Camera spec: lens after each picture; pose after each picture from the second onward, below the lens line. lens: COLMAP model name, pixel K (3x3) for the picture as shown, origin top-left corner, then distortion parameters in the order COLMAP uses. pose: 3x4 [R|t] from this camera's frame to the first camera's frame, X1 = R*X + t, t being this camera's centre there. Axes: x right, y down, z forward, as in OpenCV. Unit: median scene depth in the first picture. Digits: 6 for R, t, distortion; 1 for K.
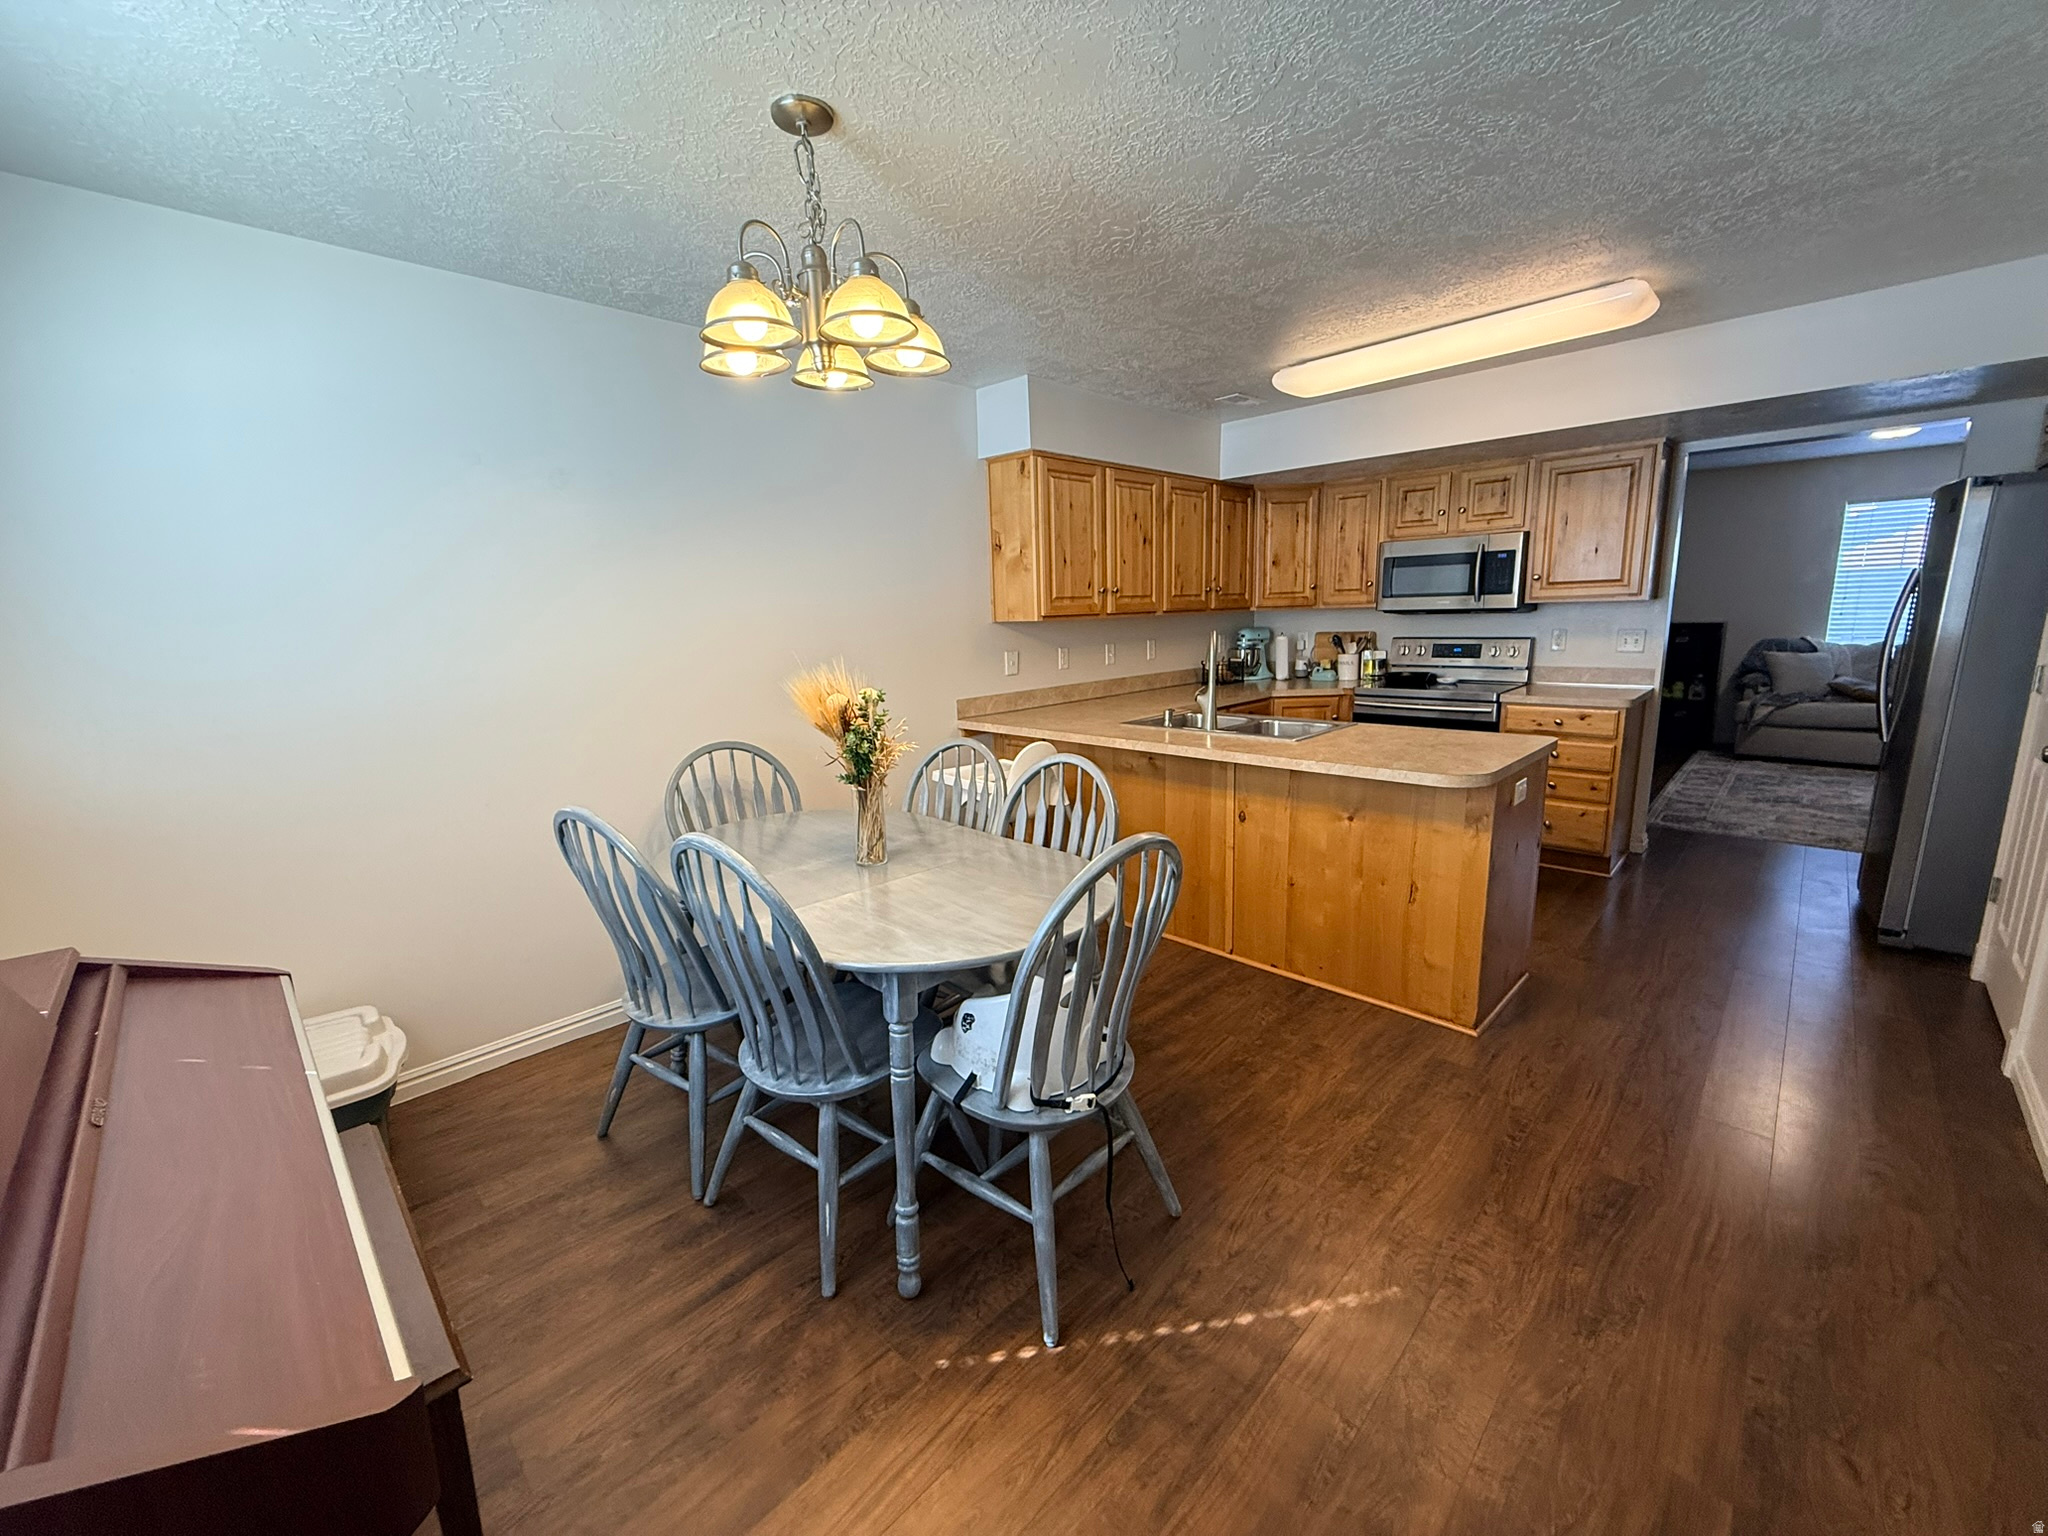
lens RADIAL K [[807.3, 0, 1026.4], [0, 807.3, 766.2], [0, 0, 1]] dist [0.002652, 0.000112]
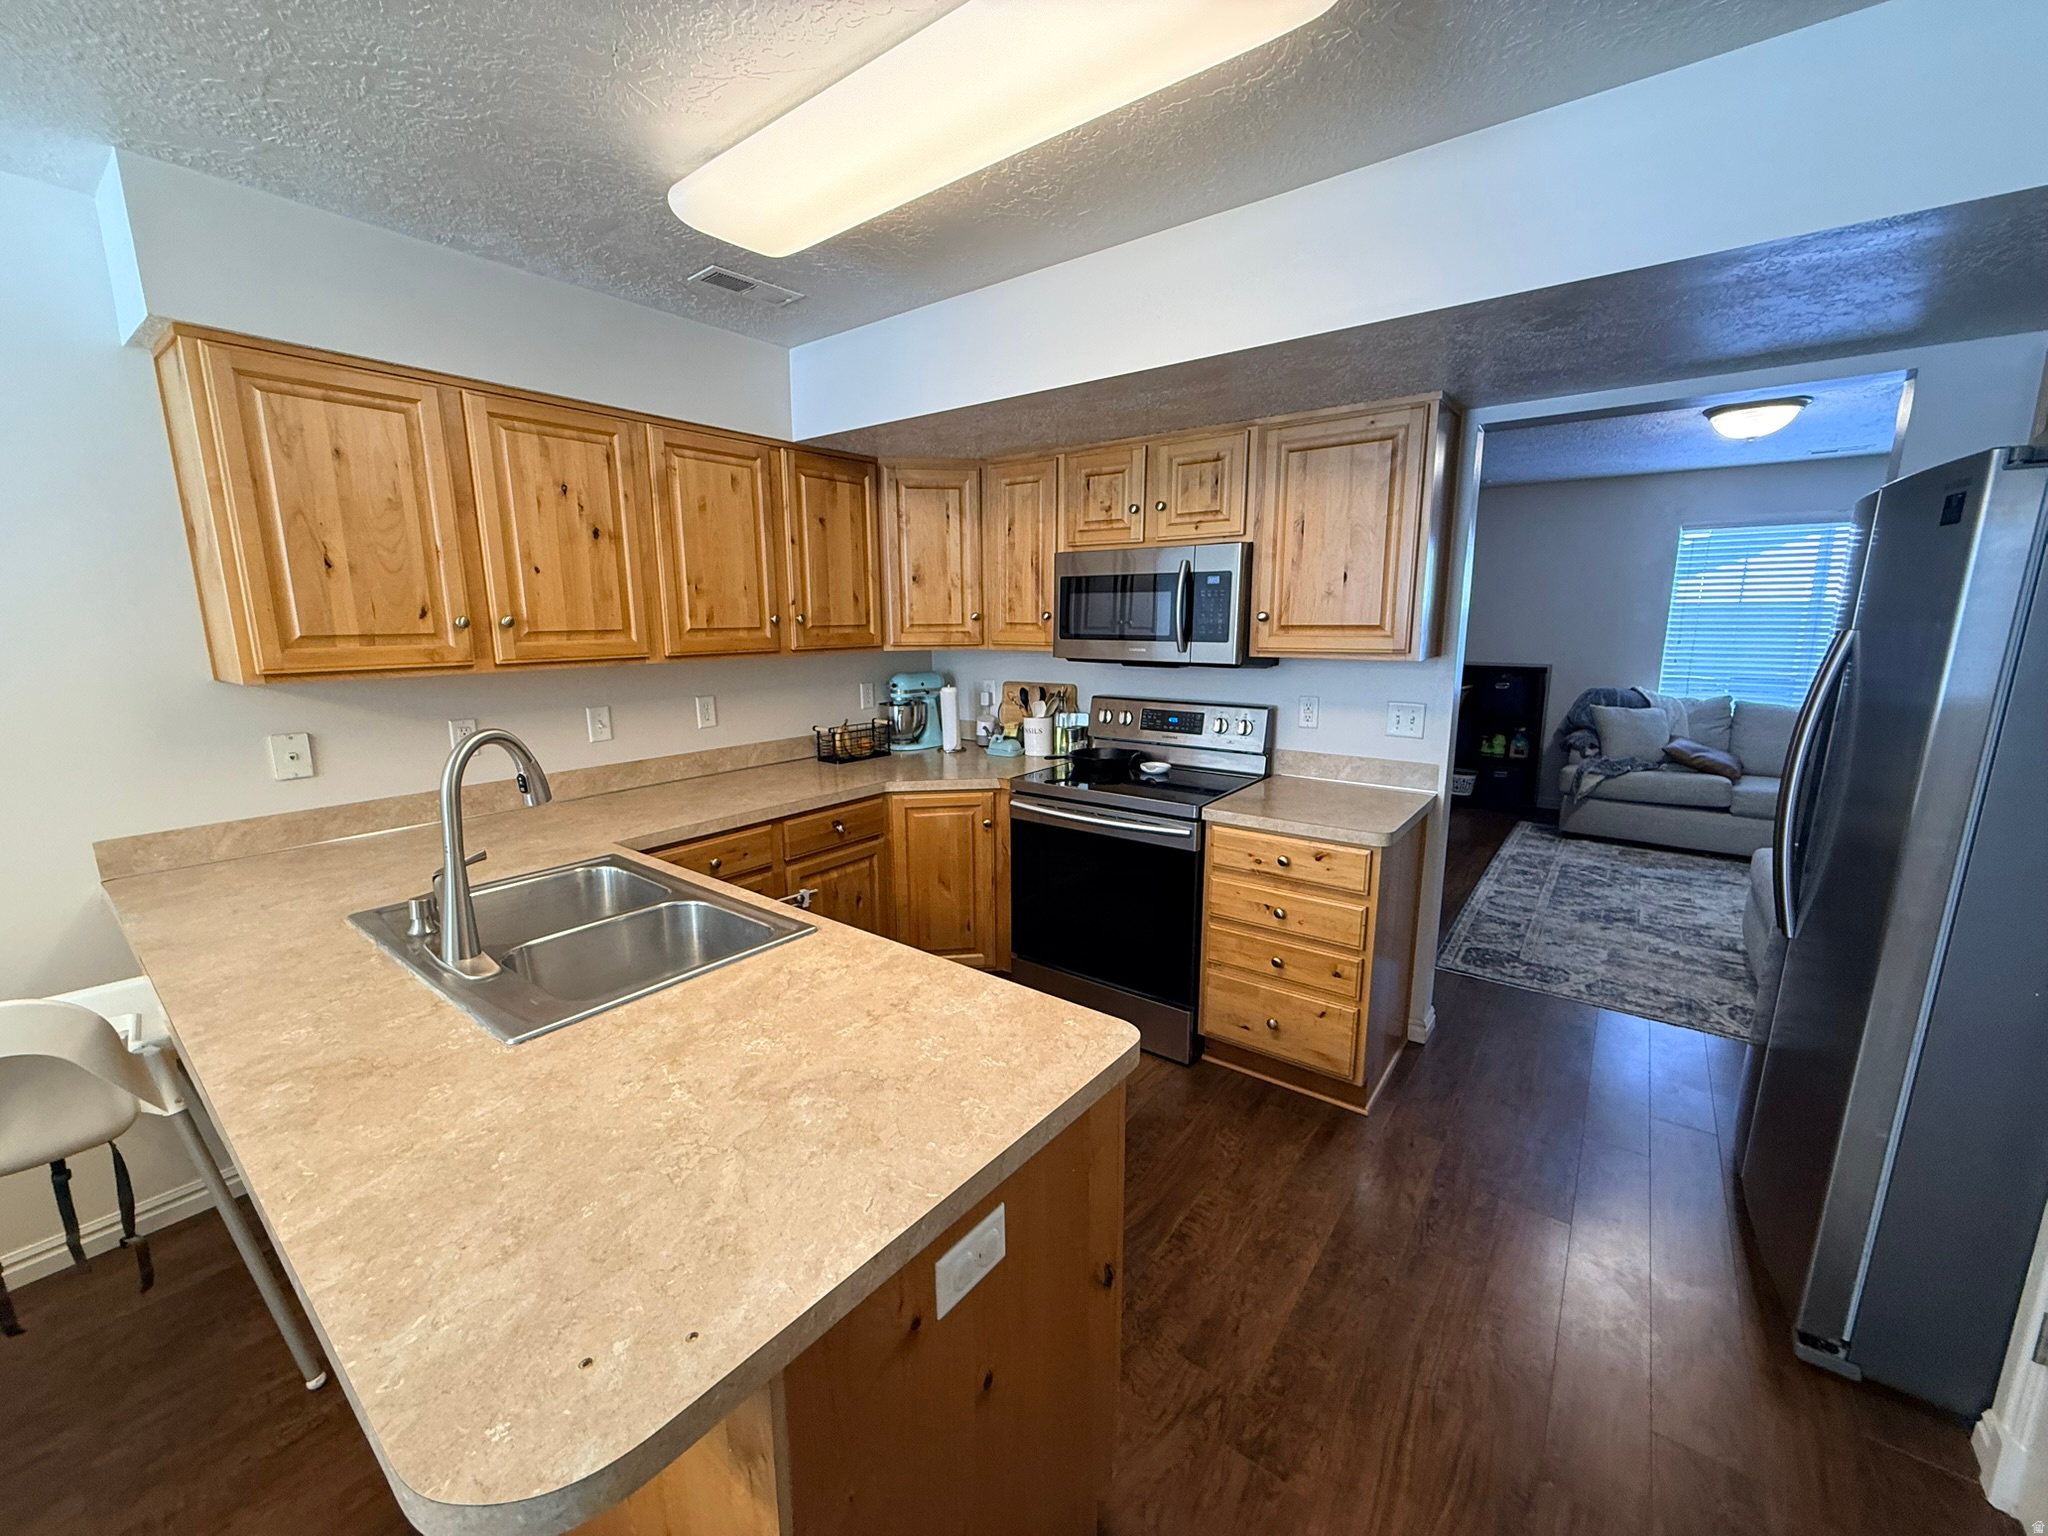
lens RADIAL K [[807.3, 0, 1026.5], [0, 807.3, 767.7], [0, 0, 1]] dist [0.002652, 0.000112]
pose [[0.991668, 0.000686, 0.128815, 0.334939], [-0.000012, 0.999986, -0.005239, -0.103138], [-0.128816, 0.005194, 0.991655, 0.368022]]
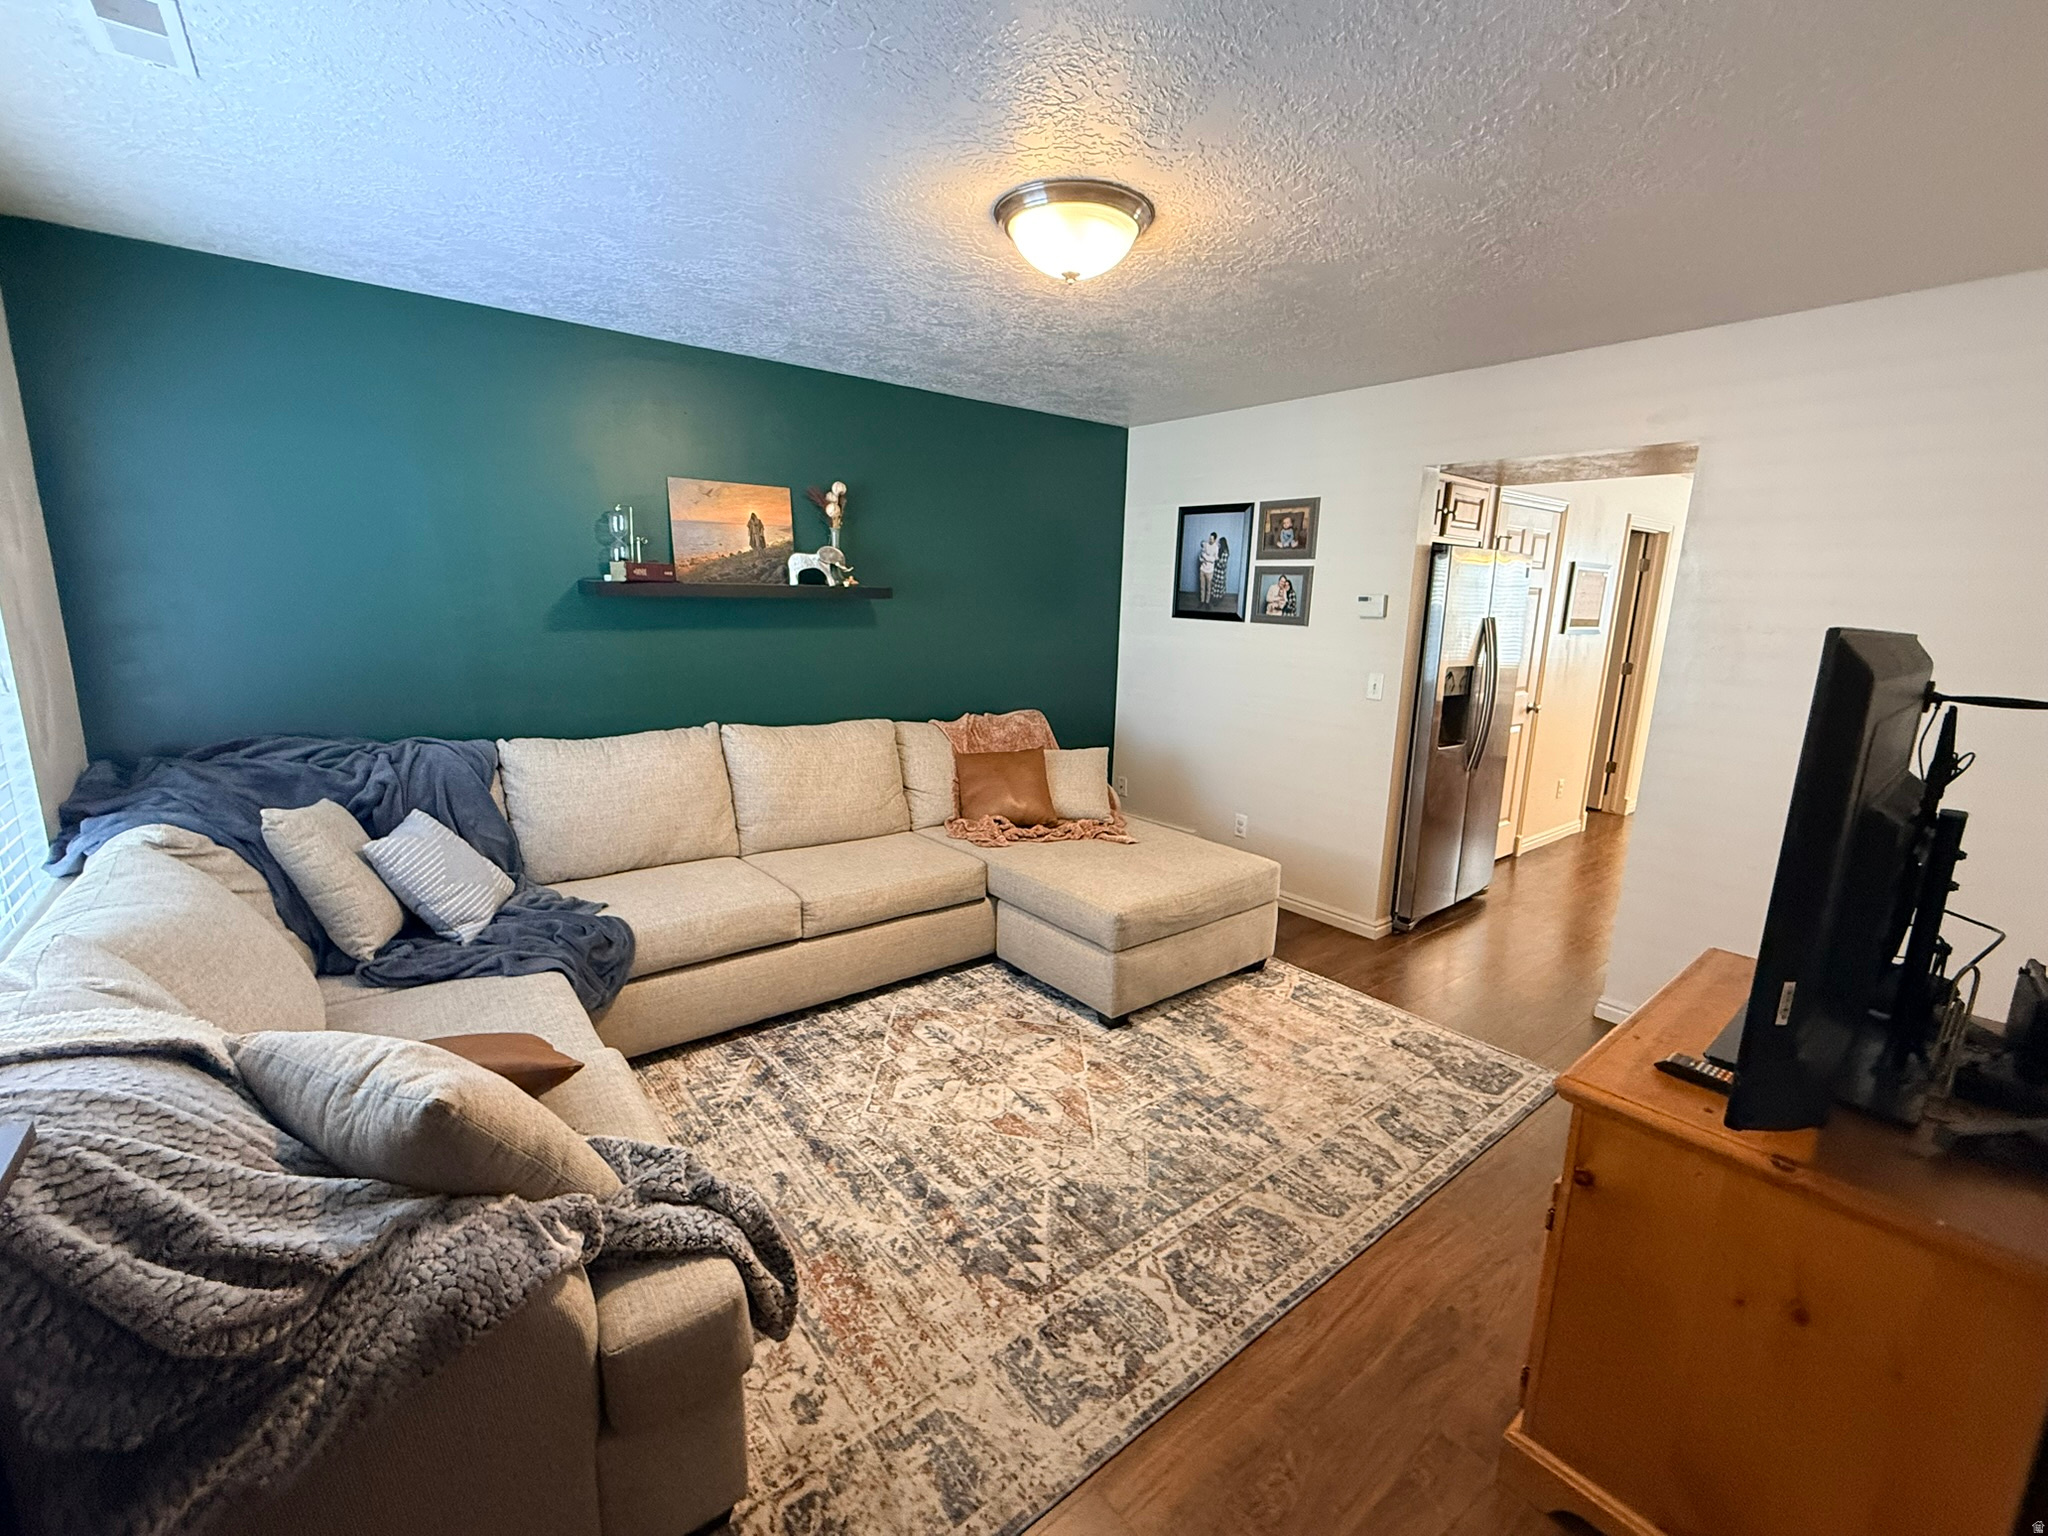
lens RADIAL K [[873.3, 0, 1023.7], [0, 873.3, 768.0], [0, 0, 1]] dist [-0.000804, 0.000057]
pose [[-0.991832, -0.018639, 0.126184, 1.083995], [0.030902, 0.924681, 0.379486, -0.360639], [-0.123754, 0.380285, -0.916552, 1.547375]]
